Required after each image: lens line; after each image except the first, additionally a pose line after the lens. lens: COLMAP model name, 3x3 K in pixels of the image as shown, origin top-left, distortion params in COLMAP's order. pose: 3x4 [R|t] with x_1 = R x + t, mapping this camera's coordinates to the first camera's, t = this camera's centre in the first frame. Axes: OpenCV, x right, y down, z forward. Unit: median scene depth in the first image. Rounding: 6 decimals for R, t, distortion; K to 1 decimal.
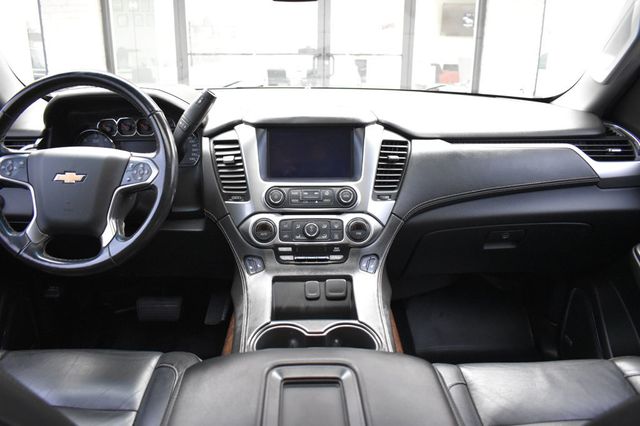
lens RADIAL K [[495.5, 0, 320.5], [0, 495.5, 213.8], [0, 0, 1]] dist [-0.090922, -0.000718]
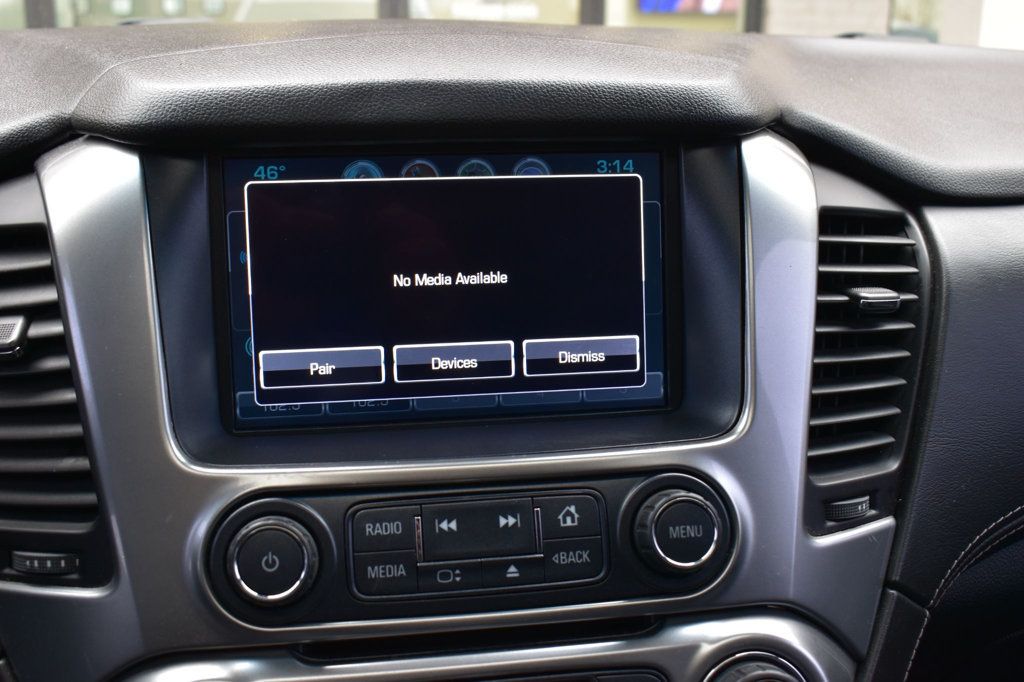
lens RADIAL K [[1065.4, 0, 515.5], [0, 1065.4, 344.9], [0, 0, 1]] dist [-0.068269, 0.000000]
pose [[0.992000, -0.037052, 0.120676, -0.047964], [0.043271, 0.997845, -0.049325, -0.082995], [-0.118589, 0.054152, 0.991466, 0.622790]]
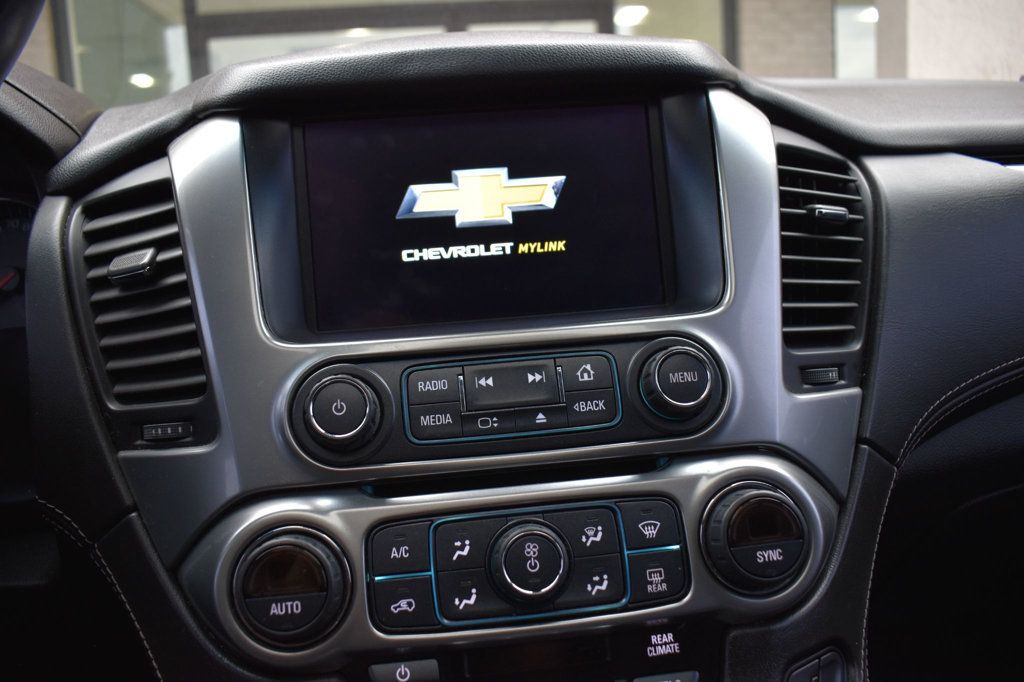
lens RADIAL K [[792.8, 0, 509.5], [0, 792.8, 341.1], [0, 0, 1]] dist [-0.090922, -0.000718]
pose [[0.995300, -0.079592, 0.055172, -0.036295], [0.086941, 0.985310, -0.146986, -0.008161], [-0.042663, 0.151092, 0.987599, 0.661182]]
